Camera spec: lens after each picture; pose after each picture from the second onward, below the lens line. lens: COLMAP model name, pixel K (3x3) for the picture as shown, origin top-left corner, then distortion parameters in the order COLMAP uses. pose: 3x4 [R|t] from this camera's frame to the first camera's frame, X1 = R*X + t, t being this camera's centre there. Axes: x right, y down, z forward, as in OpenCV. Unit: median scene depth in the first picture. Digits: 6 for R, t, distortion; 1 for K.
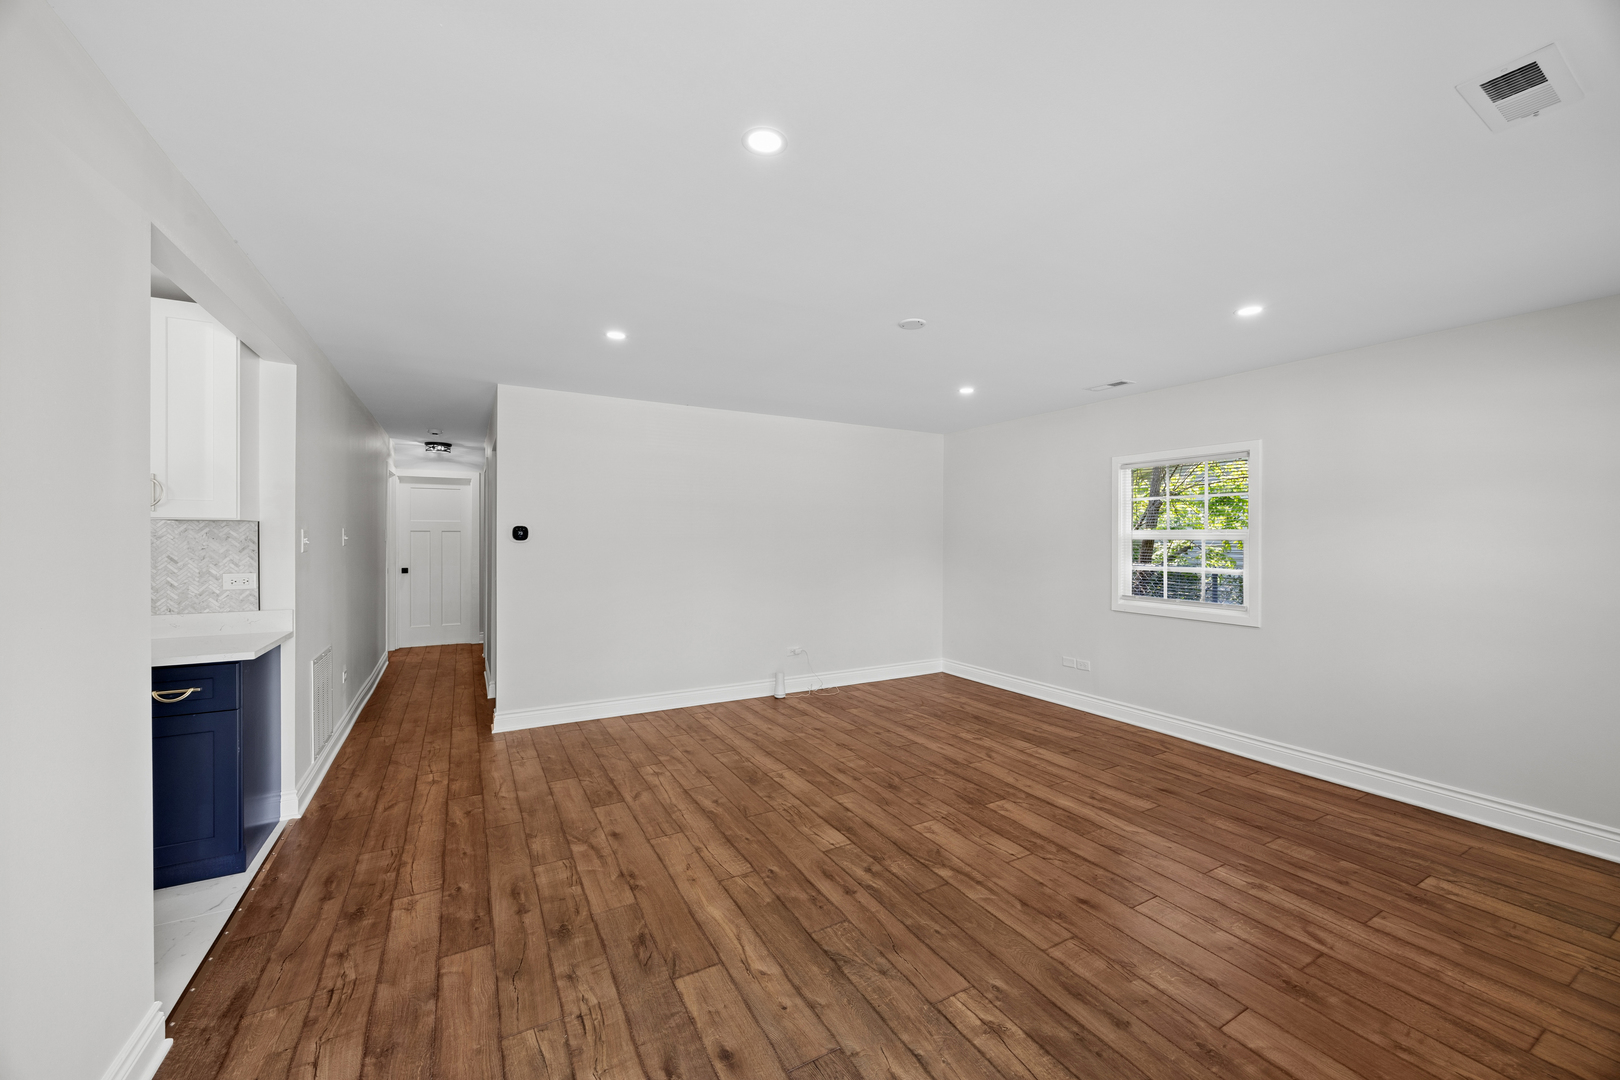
lens RADIAL K [[620.6, 0, 818.7], [0, 620.6, 528.8], [0, 0, 1]] dist [0.001738, -0.000828]
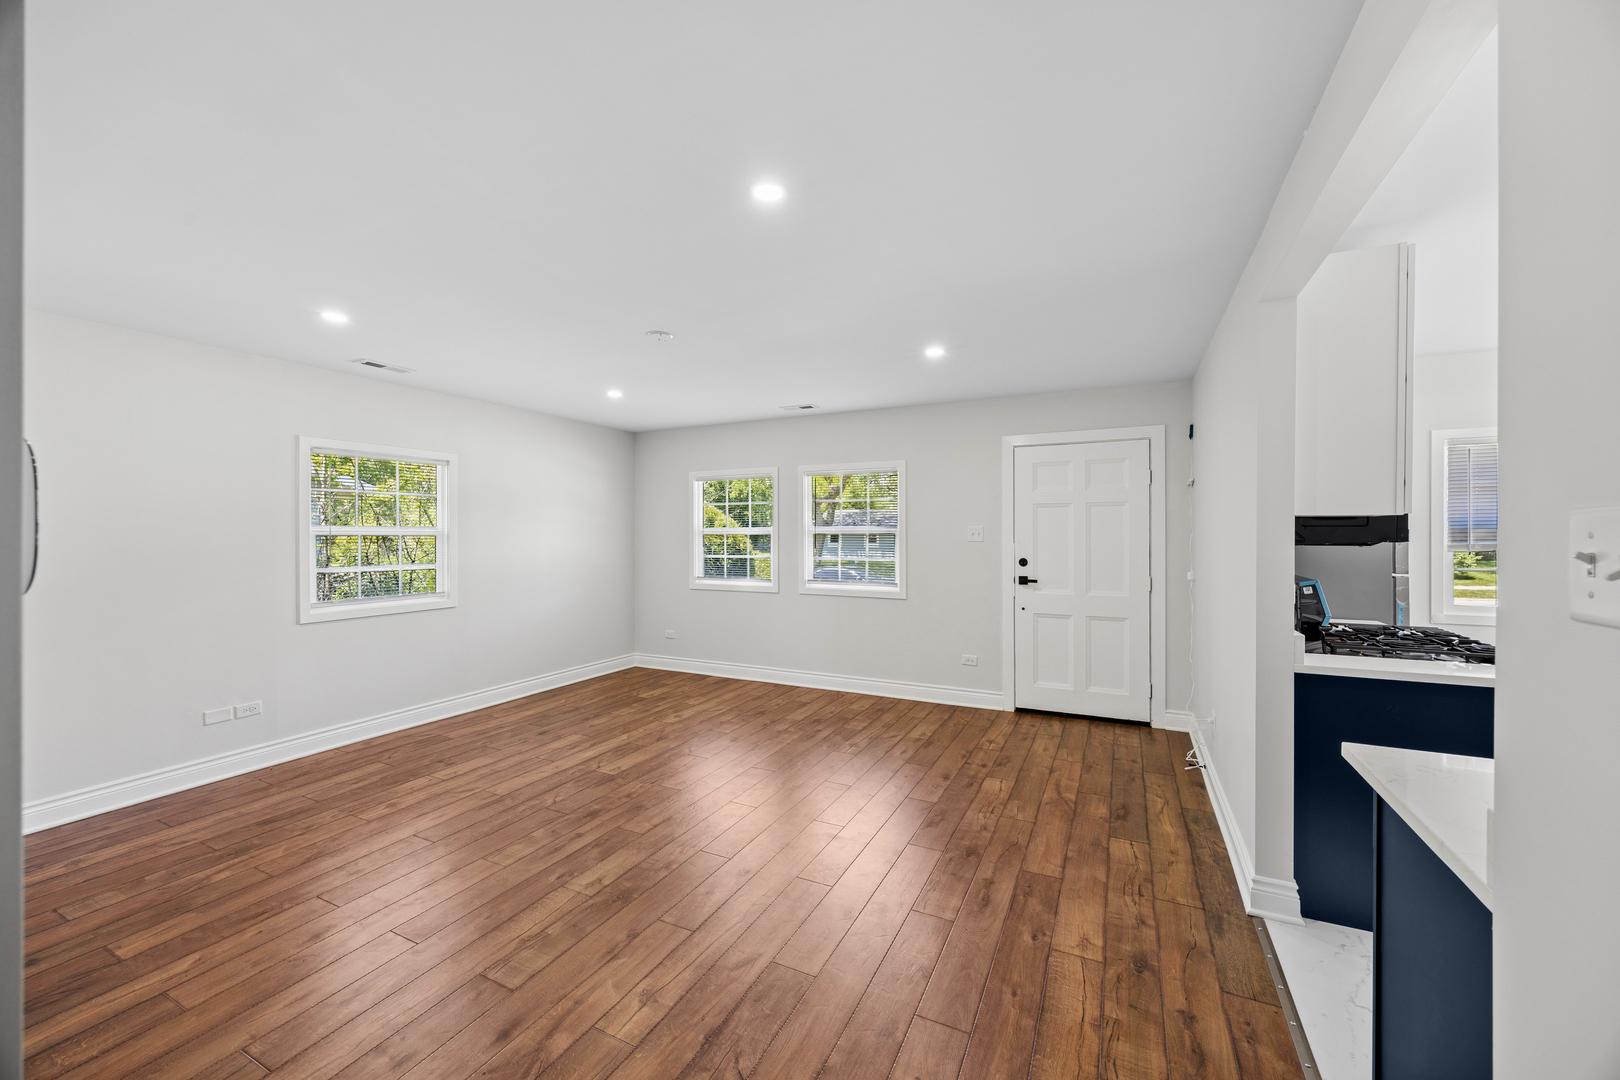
lens RADIAL K [[620.6, 0, 816.6], [0, 620.6, 534.8], [0, 0, 1]] dist [0.001738, -0.000828]
pose [[-0.559014, -0.002244, 0.829155, -0.943199], [-0.008442, 0.999960, -0.002986, 0.017043], [-0.829115, -0.008669, -0.559010, 1.456472]]
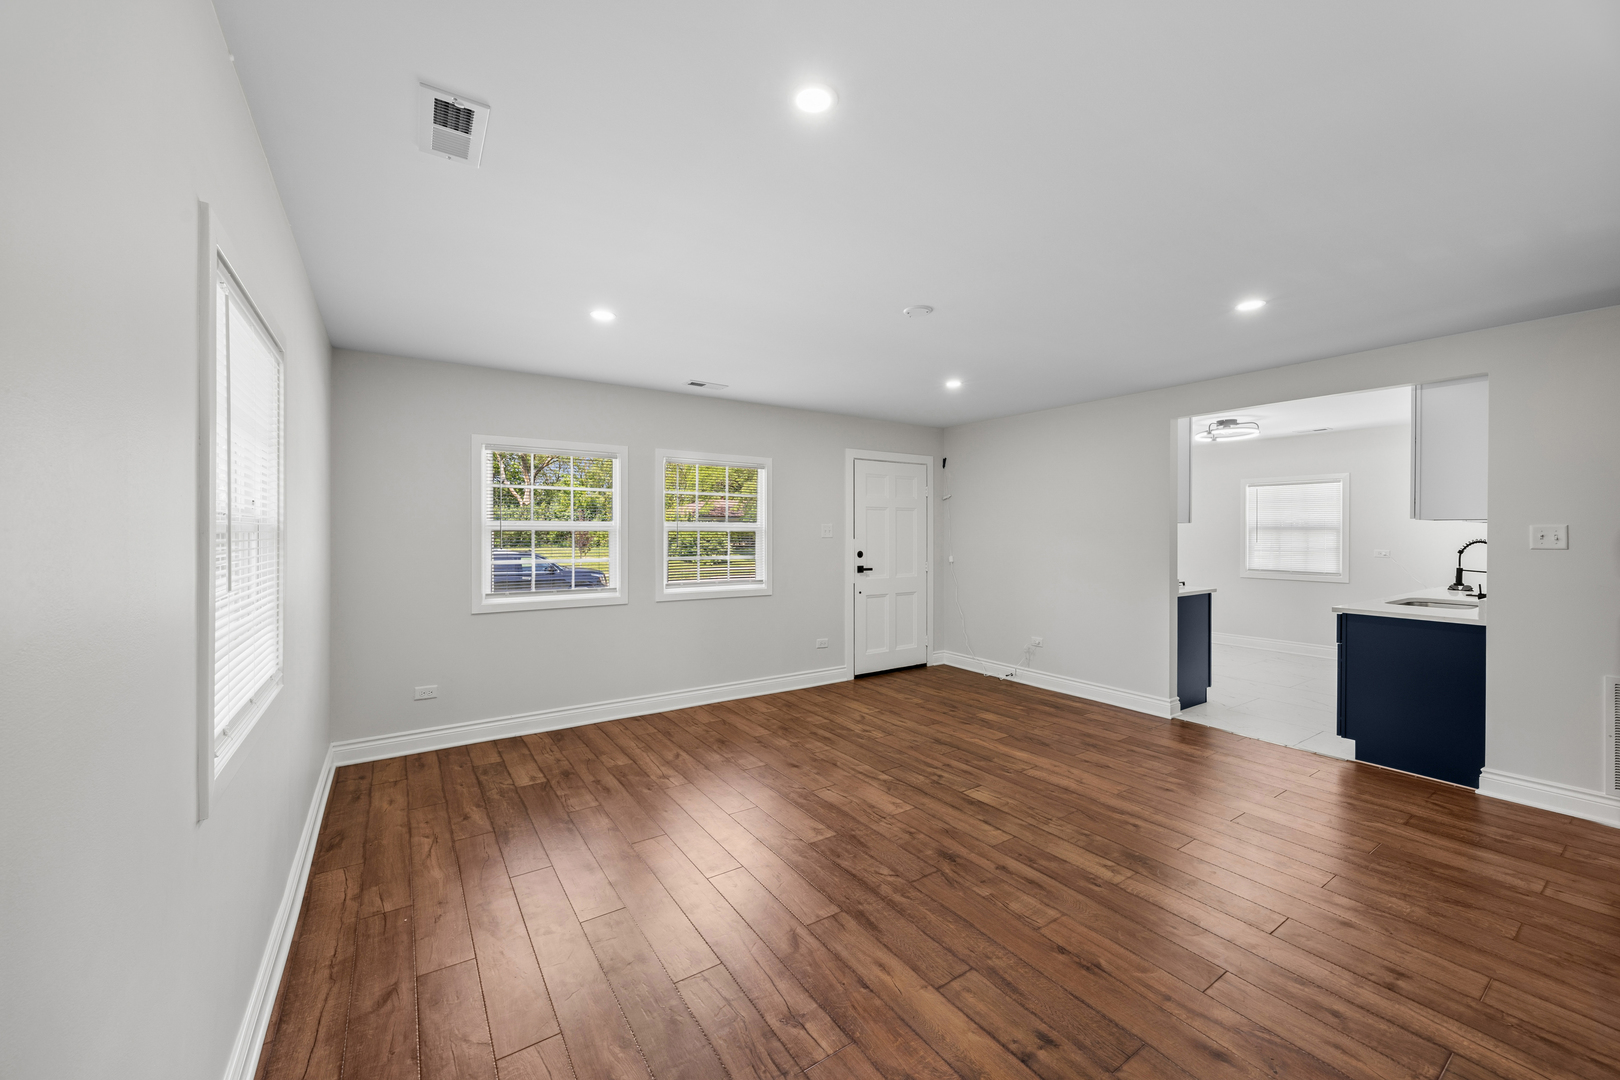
lens RADIAL K [[620.6, 0, 820.2], [0, 620.6, 536.9], [0, 0, 1]] dist [0.001738, -0.000828]
pose [[-0.996668, -0.002330, -0.081526, 0.399881], [-0.002090, 0.999993, -0.003038, 0.030017], [0.081533, -0.002857, -0.996667, 2.062525]]
